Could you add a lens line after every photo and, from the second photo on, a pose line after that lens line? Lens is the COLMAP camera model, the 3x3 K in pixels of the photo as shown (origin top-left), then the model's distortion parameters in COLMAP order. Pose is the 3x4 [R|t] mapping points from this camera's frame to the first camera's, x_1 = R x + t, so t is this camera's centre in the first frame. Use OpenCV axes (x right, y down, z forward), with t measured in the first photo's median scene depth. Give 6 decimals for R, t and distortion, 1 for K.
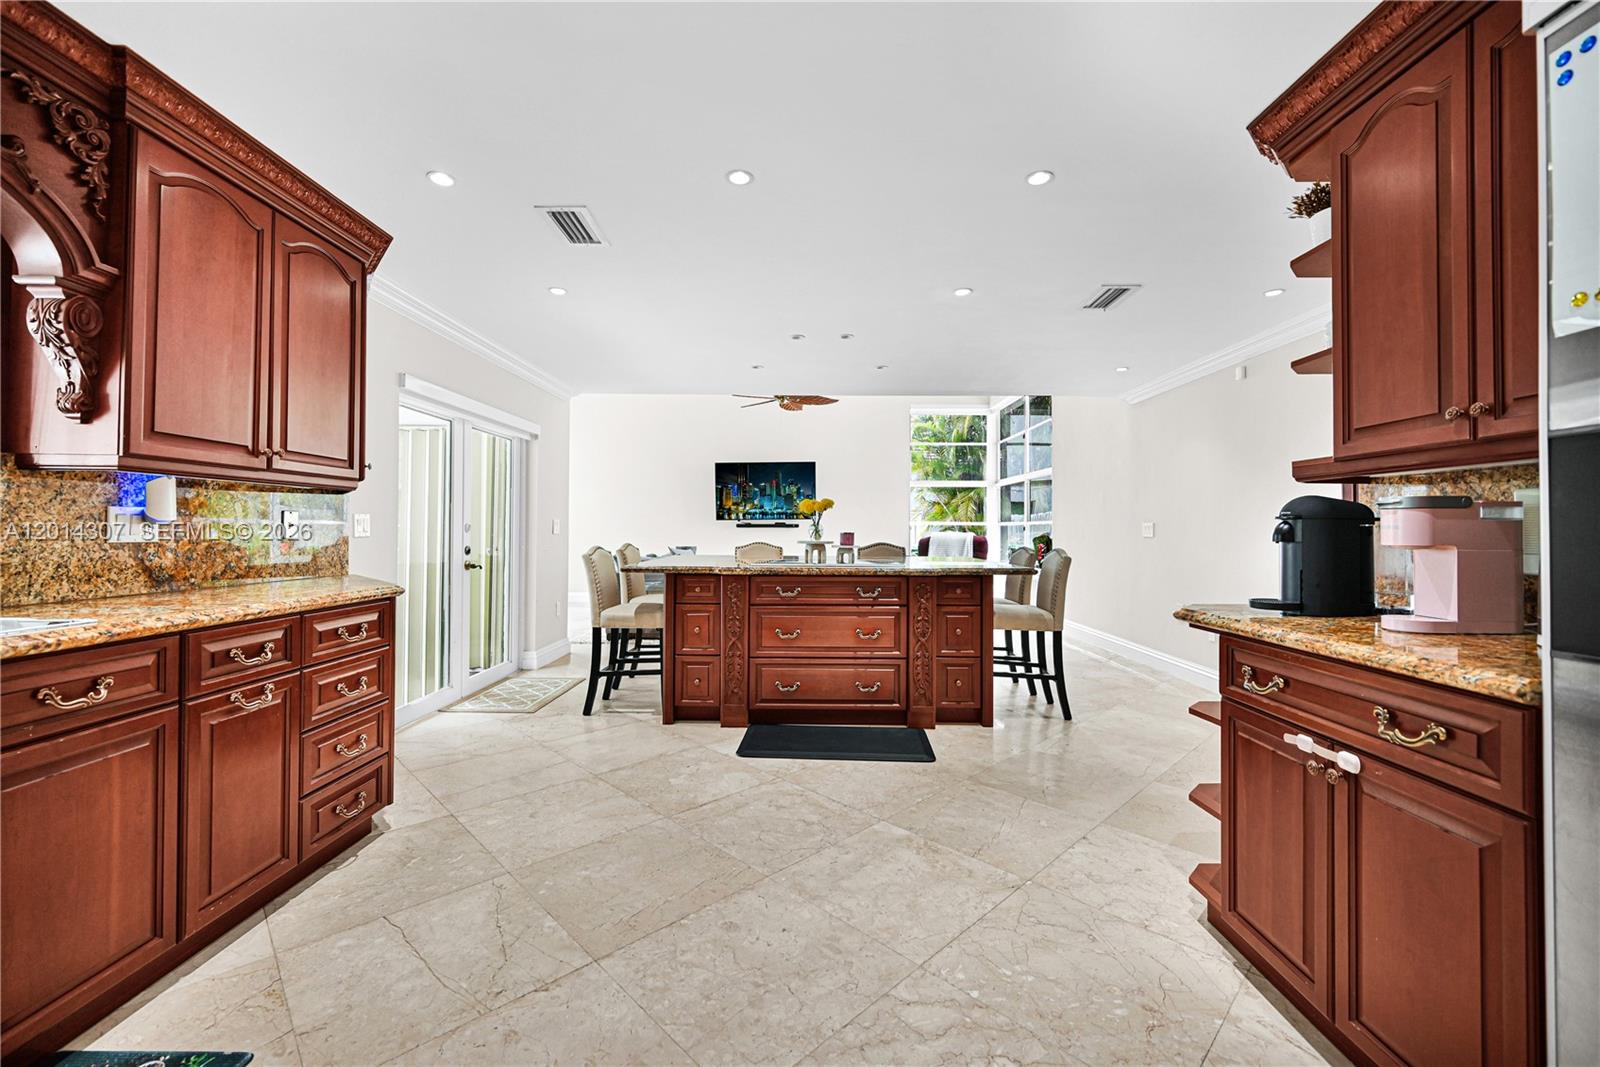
lens RADIAL K [[644.7, 0, 792.0], [0, 644.7, 527.1], [0, 0, 1]] dist [-0.011809, 0.000377]
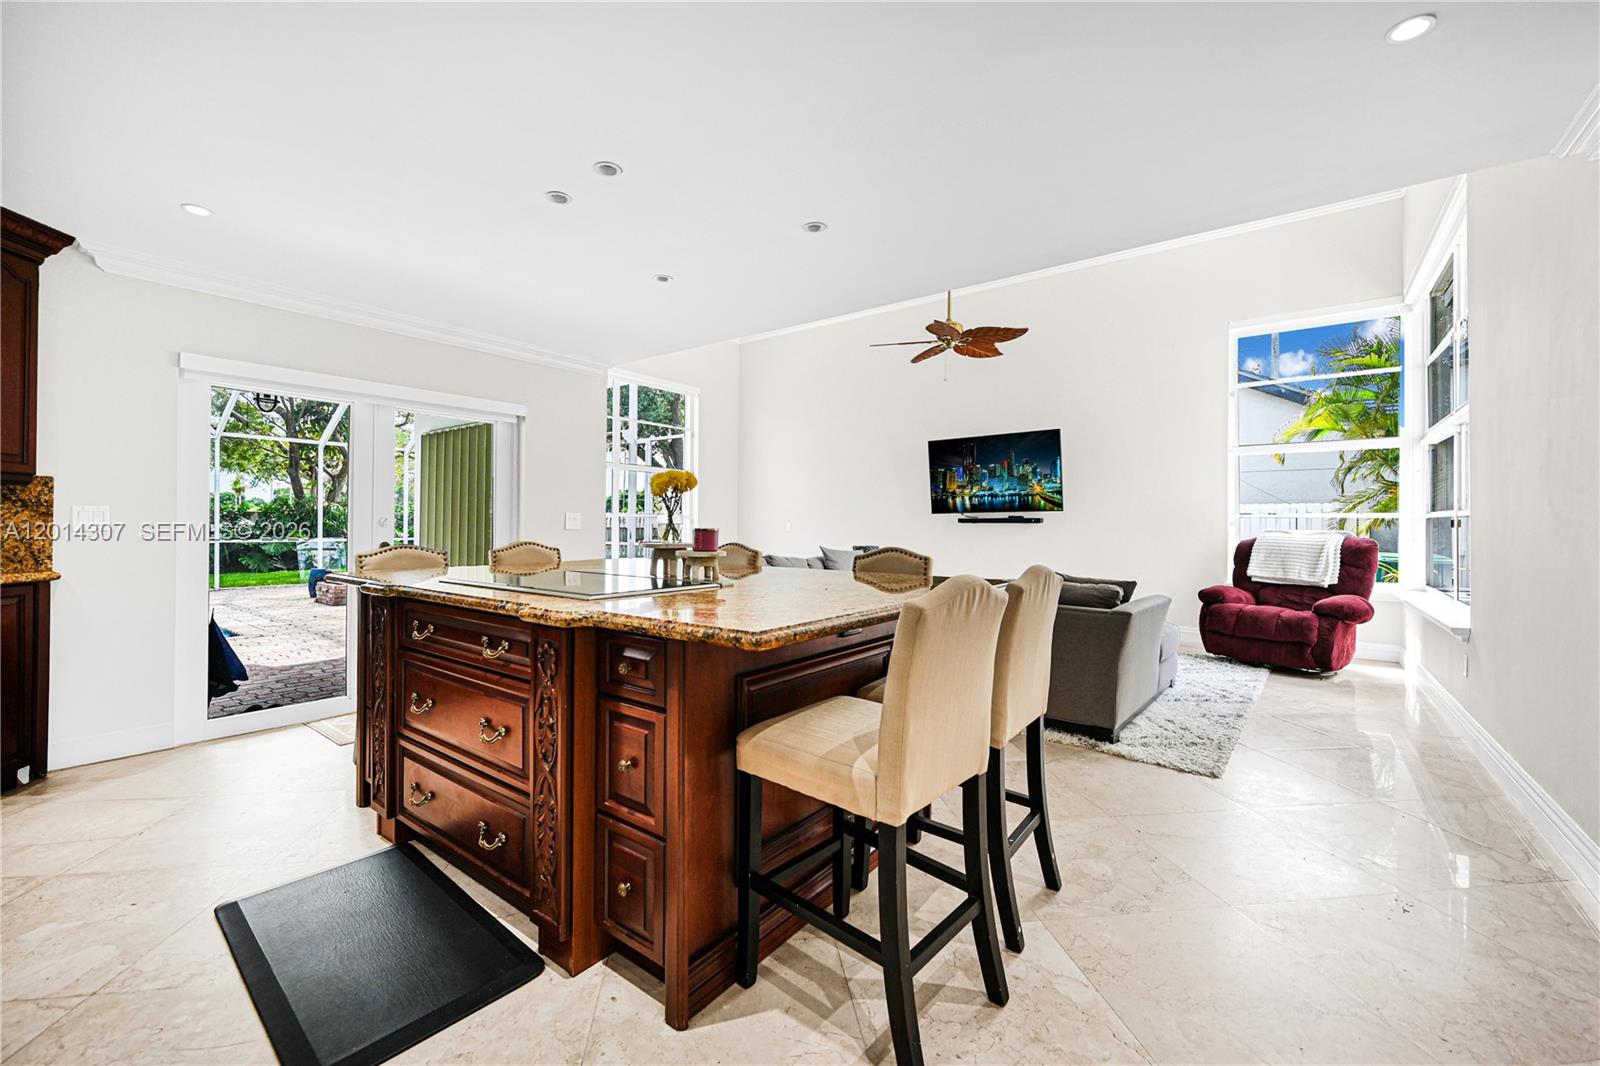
lens RADIAL K [[644.7, 0, 798.4], [0, 644.7, 520.1], [0, 0, 1]] dist [-0.011809, 0.000377]
pose [[0.801165, -0.001837, -0.598441, 0.223624], [-0.000325, 0.999994, -0.003504, 0.000368], [0.598443, 0.003002, 0.801160, 0.275510]]
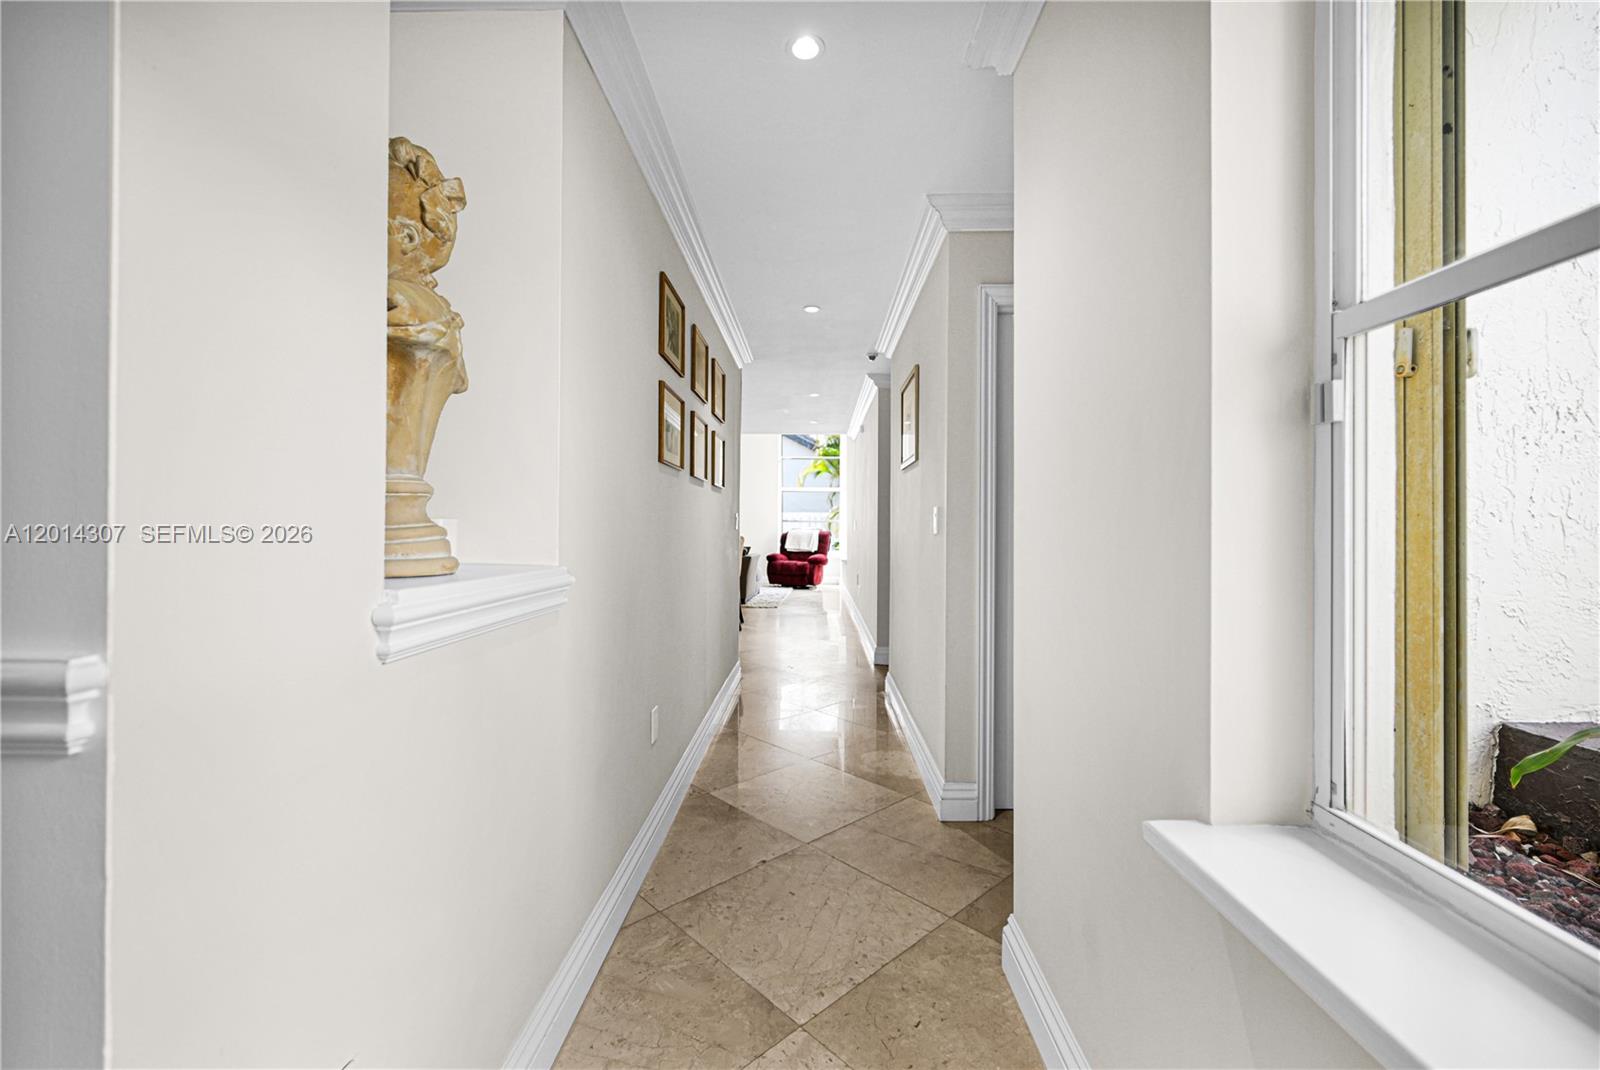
lens RADIAL K [[644.7, 0, 796.5], [0, 644.7, 526.9], [0, 0, 1]] dist [-0.011809, 0.000377]
pose [[0.999937, 0.006438, -0.009214, 0.235441], [-0.006408, 0.999974, 0.003292, 0.001537], [0.009235, -0.003232, 0.999952, -0.274802]]
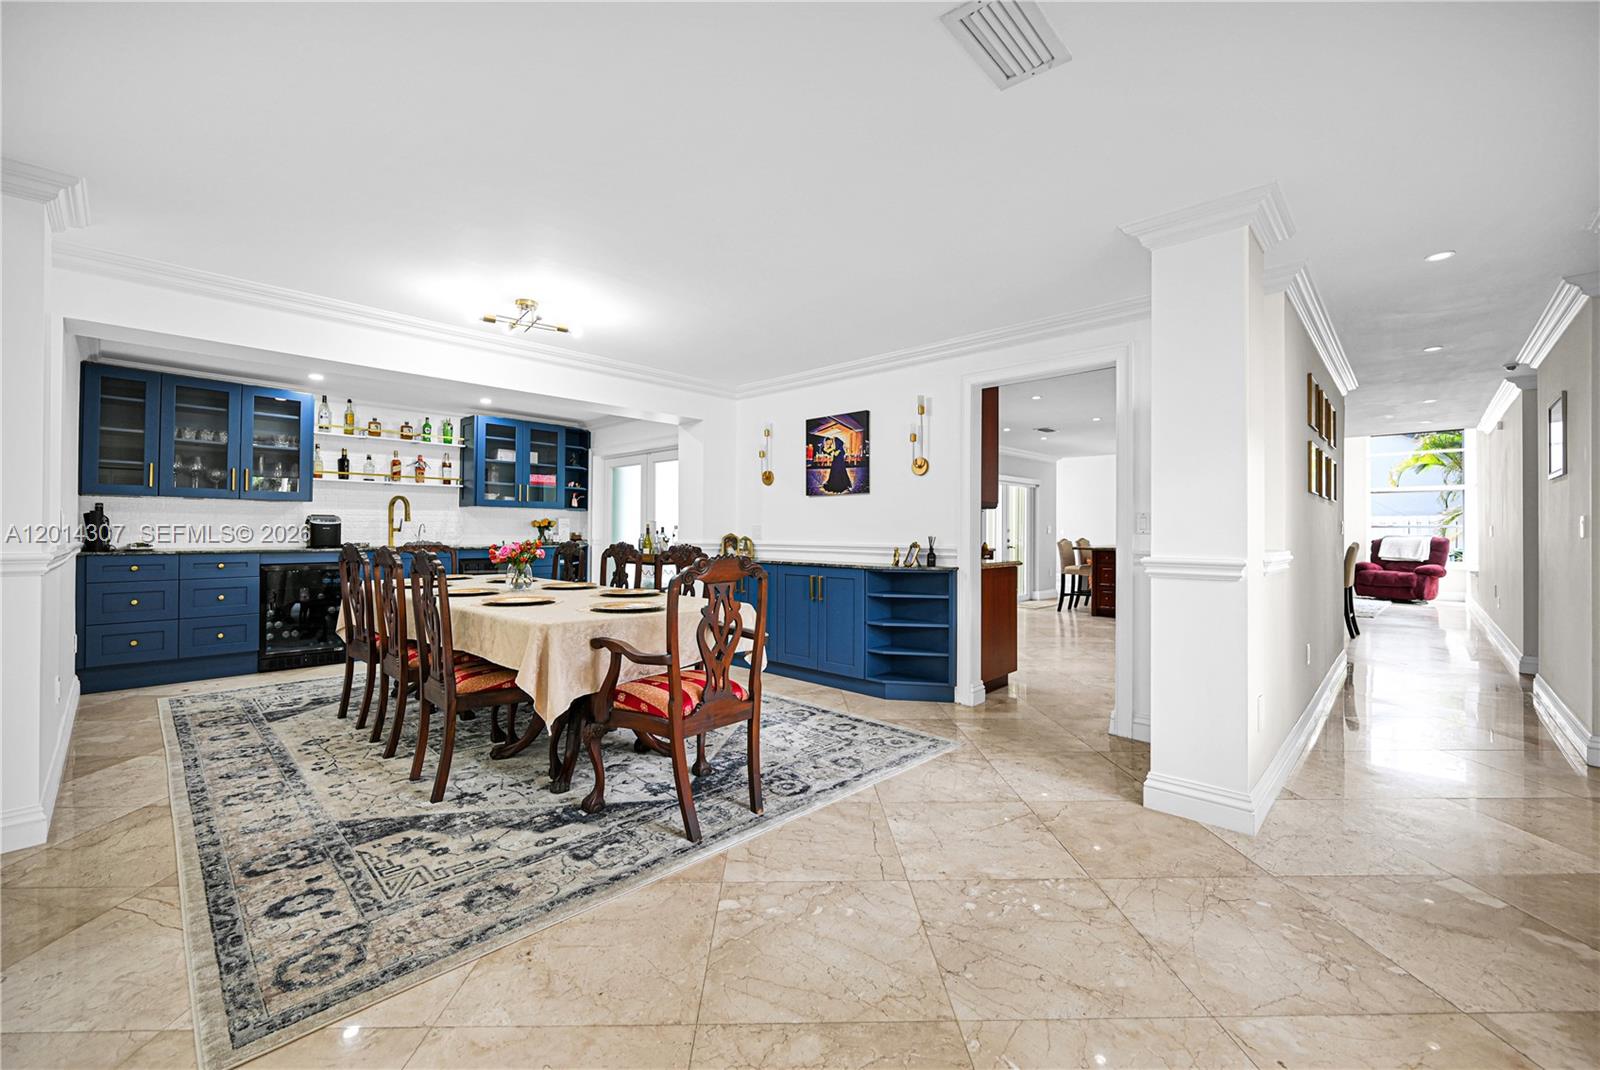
lens RADIAL K [[644.7, 0, 796.4], [0, 644.7, 528.8], [0, 0, 1]] dist [-0.011809, 0.000377]
pose [[0.731795, -0.002256, -0.681521, 0.217961], [0.000971, 0.999997, -0.002268, 0.000728], [0.681524, 0.000998, 0.731795, -0.512991]]
